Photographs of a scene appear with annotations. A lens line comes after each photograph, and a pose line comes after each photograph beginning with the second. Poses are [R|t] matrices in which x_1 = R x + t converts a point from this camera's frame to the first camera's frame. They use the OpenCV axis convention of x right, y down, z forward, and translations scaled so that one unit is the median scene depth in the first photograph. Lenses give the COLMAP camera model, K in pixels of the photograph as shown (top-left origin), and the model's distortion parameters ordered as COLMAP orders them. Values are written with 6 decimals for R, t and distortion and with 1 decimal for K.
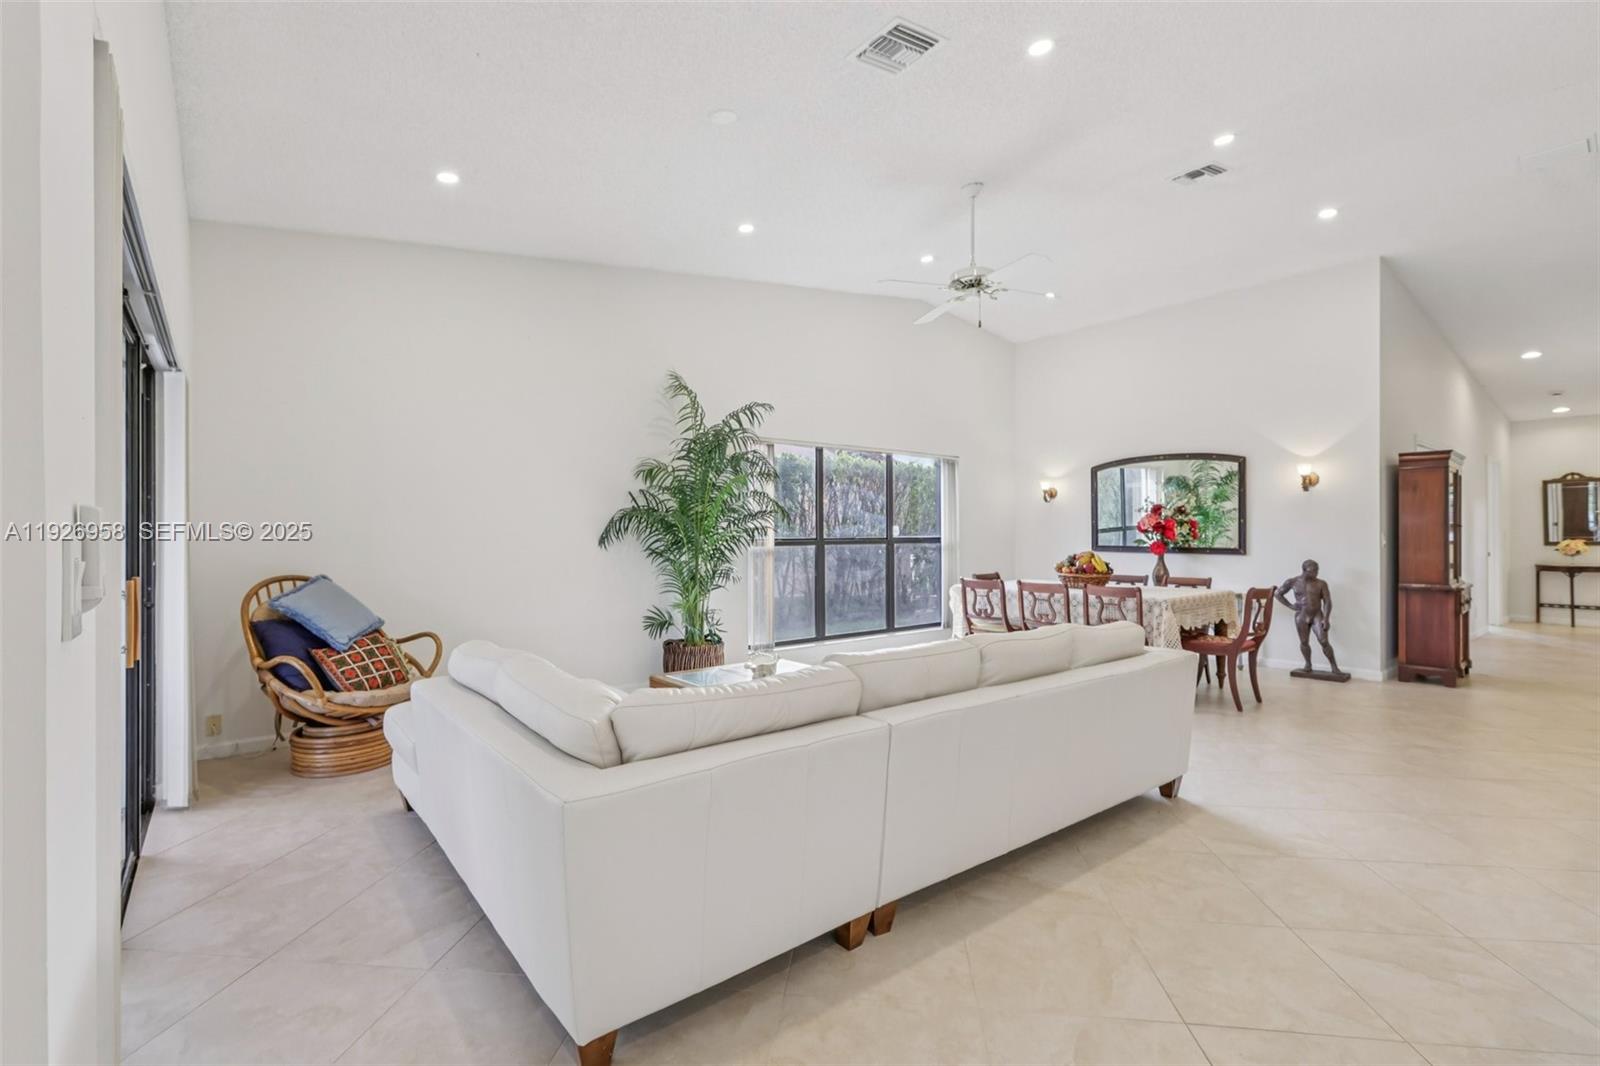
lens RADIAL K [[720.5, 0, 800.0], [0, 720.5, 533.0], [0, 0, 1]] dist [0.001957, 0.000694]
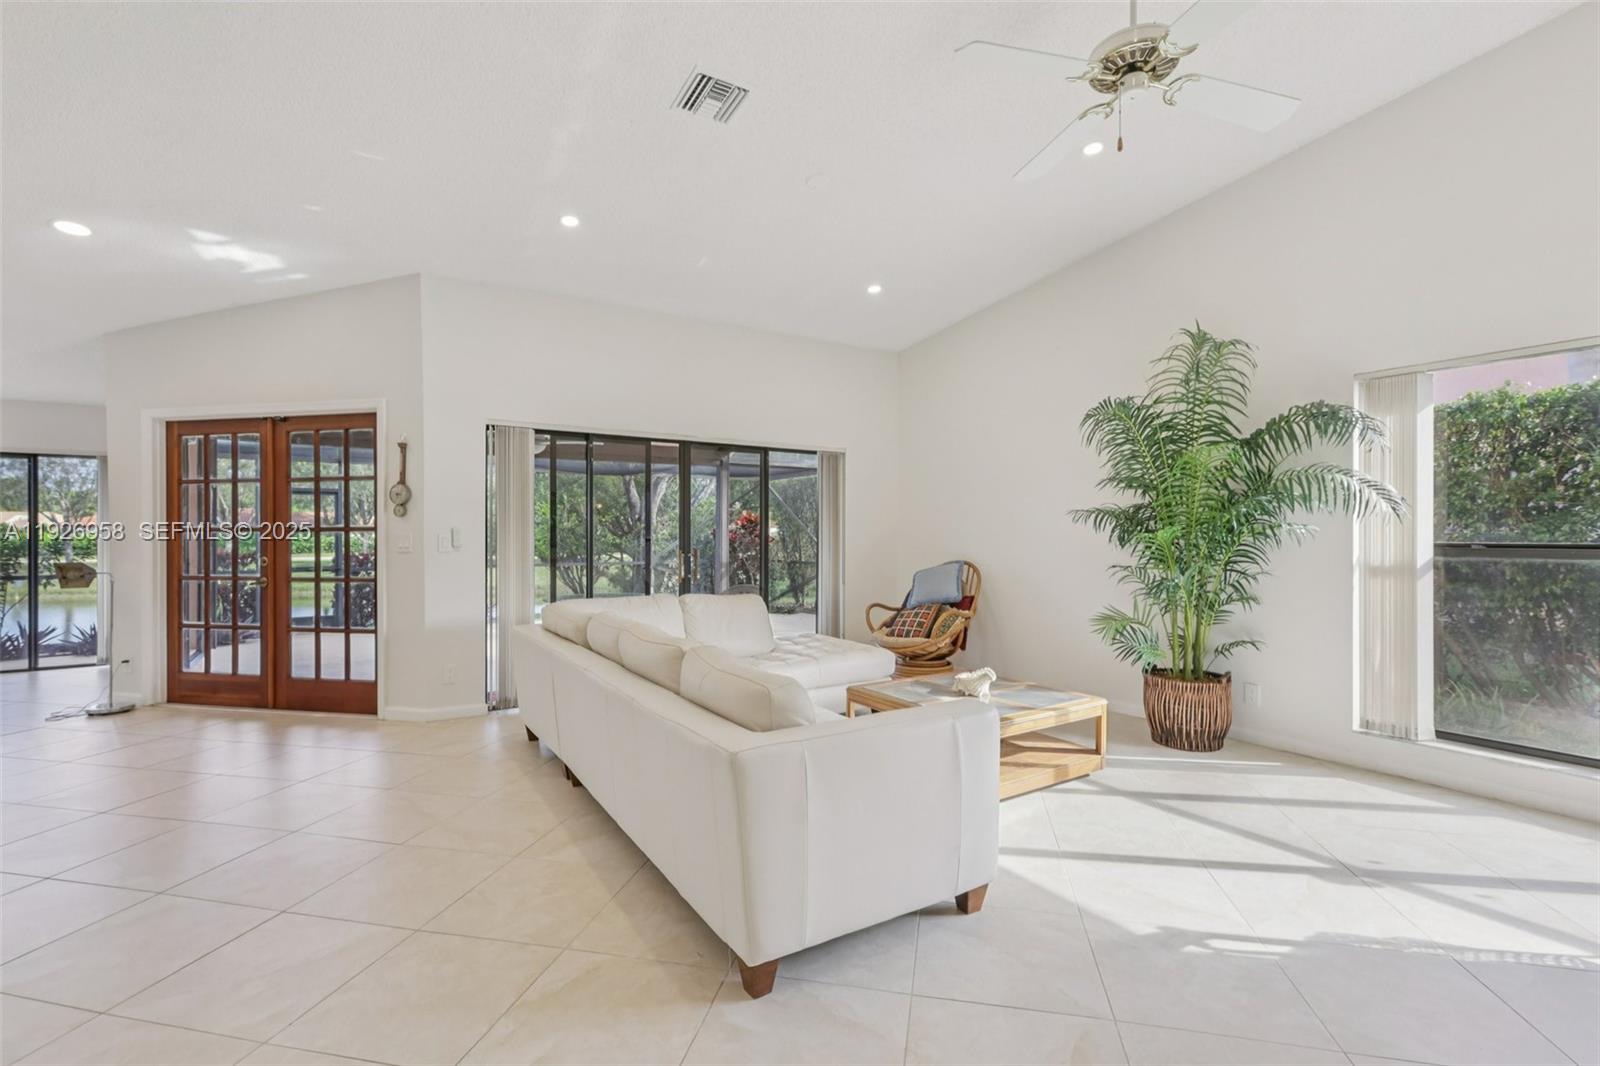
lens RADIAL K [[720.5, 0, 800.0], [0, 720.5, 533.0], [0, 0, 1]] dist [0.001957, 0.000694]
pose [[-0.104552, 0.001650, -0.994518, 0.486553], [-0.000945, 0.999998, 0.001759, -0.001023], [0.994519, 0.001123, -0.104550, 0.491928]]
